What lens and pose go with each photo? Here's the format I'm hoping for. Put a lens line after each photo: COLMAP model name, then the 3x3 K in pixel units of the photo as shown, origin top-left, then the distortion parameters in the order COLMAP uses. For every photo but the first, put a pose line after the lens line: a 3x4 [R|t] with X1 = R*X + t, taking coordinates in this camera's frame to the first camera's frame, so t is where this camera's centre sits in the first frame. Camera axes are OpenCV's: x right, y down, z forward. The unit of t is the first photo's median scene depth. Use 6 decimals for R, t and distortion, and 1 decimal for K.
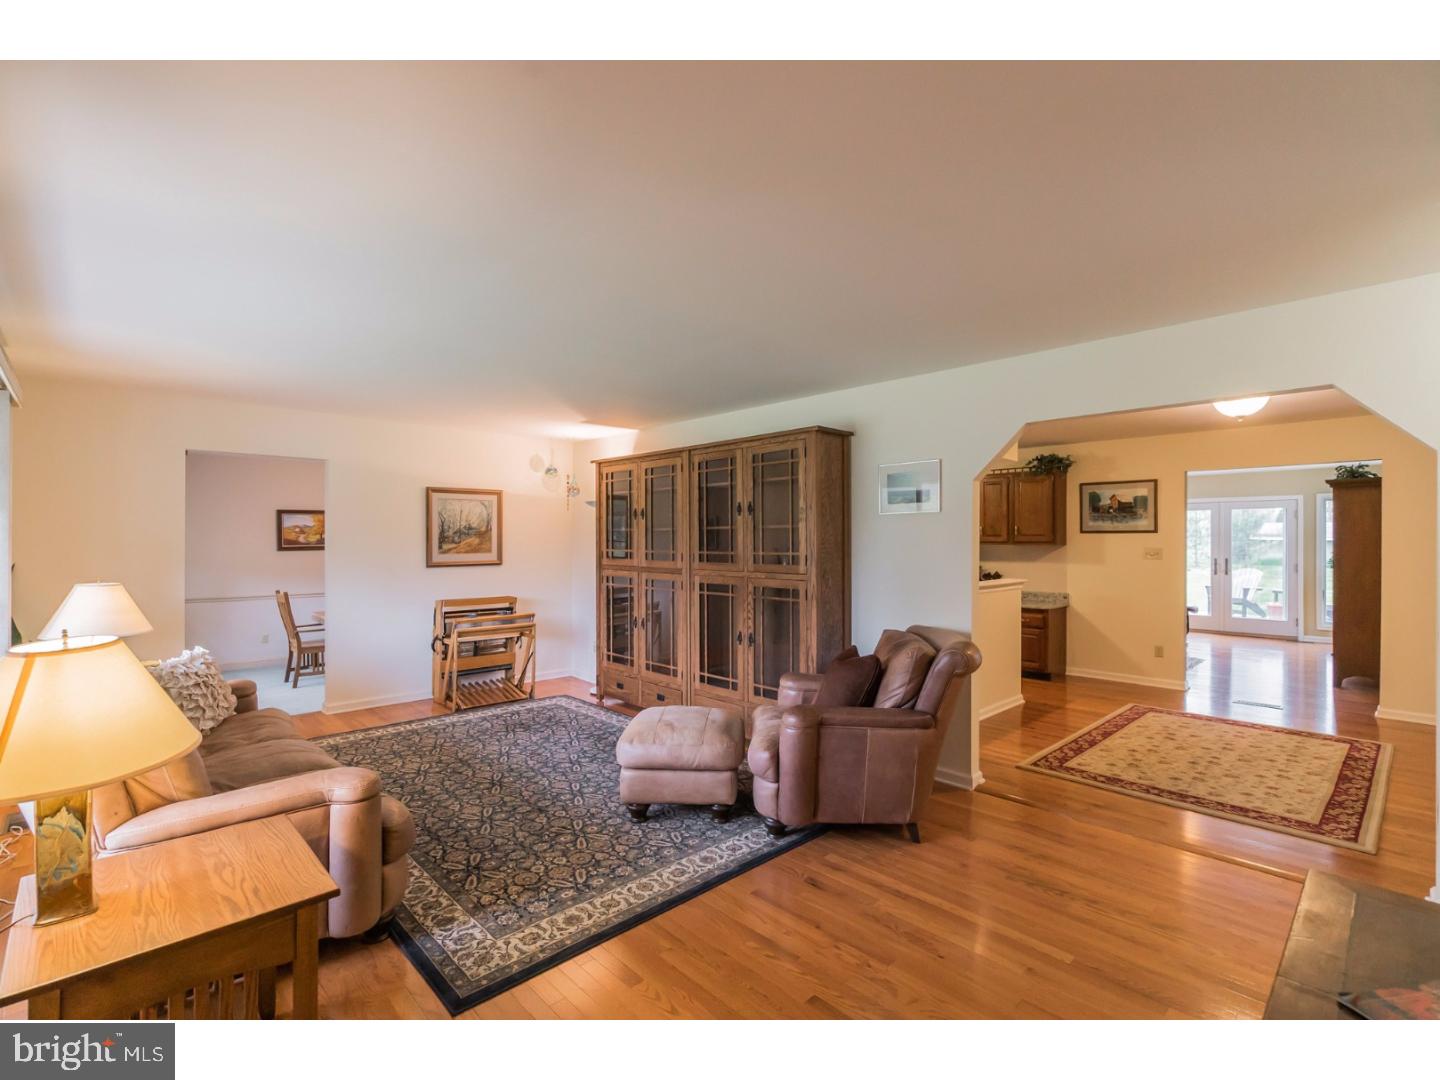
lens RADIAL K [[659.6, 0, 720.9], [0, 659.6, 542.3], [0, 0, 1]] dist [-0.000997, -0.000101]
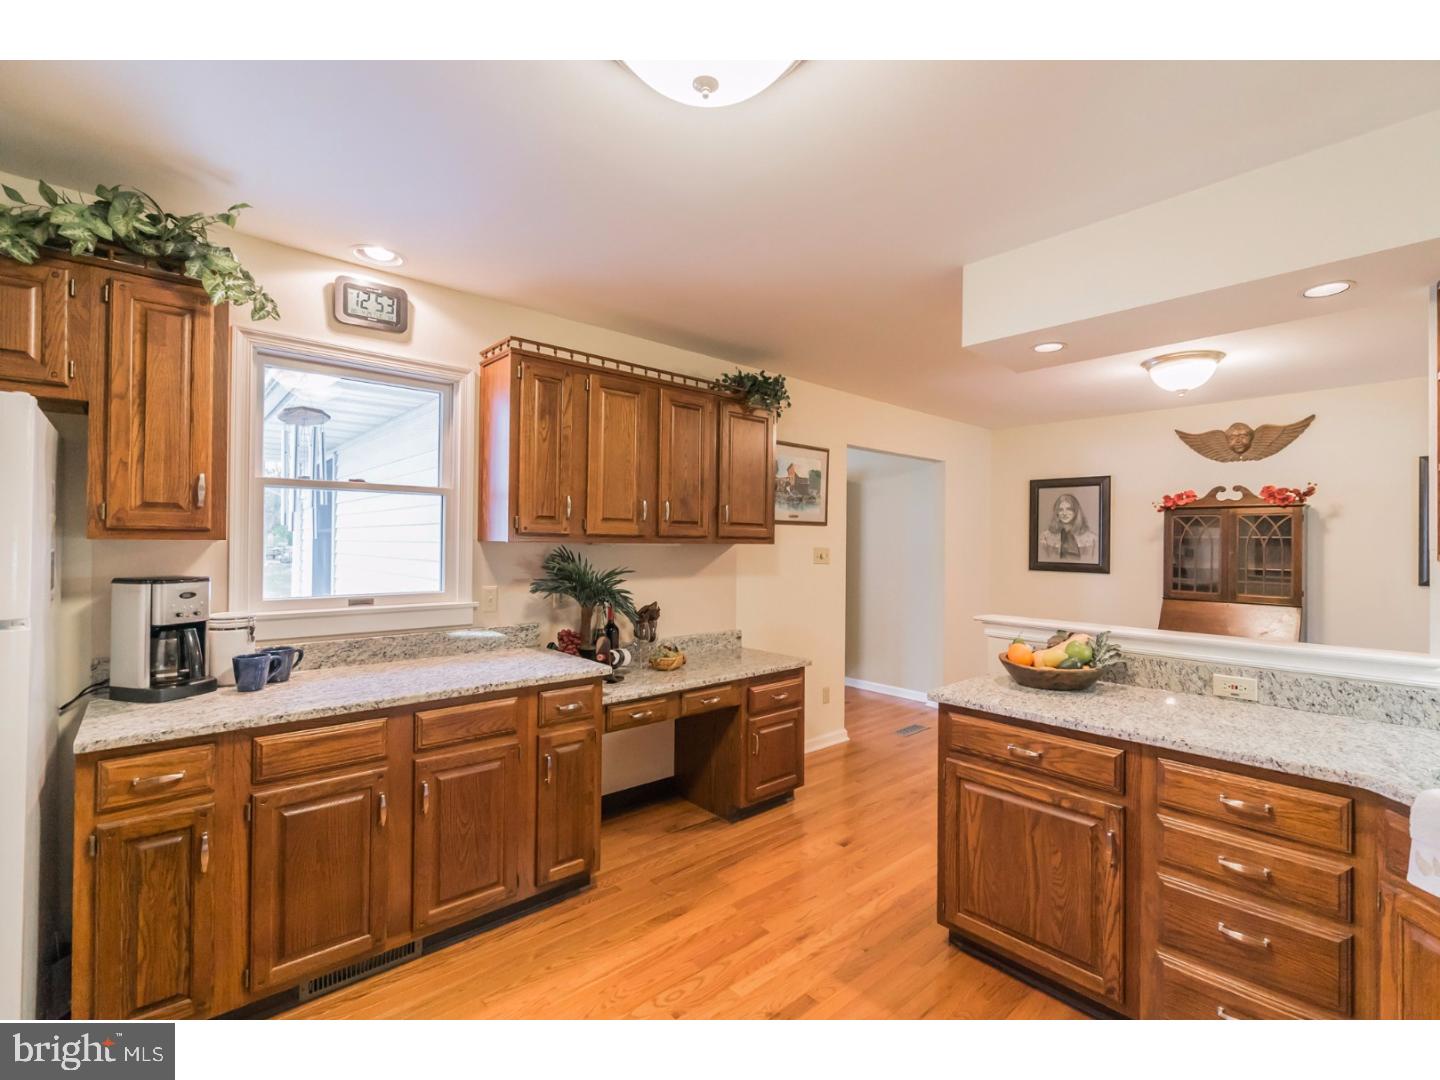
lens RADIAL K [[659.6, 0, 721.6], [0, 659.6, 536.0], [0, 0, 1]] dist [-0.000997, -0.000101]
pose [[0.033065, 0.000949, 0.999453, -0.037590], [-0.007783, 0.999969, -0.000692, -0.002147], [-0.999423, -0.007756, 0.033071, 1.061429]]
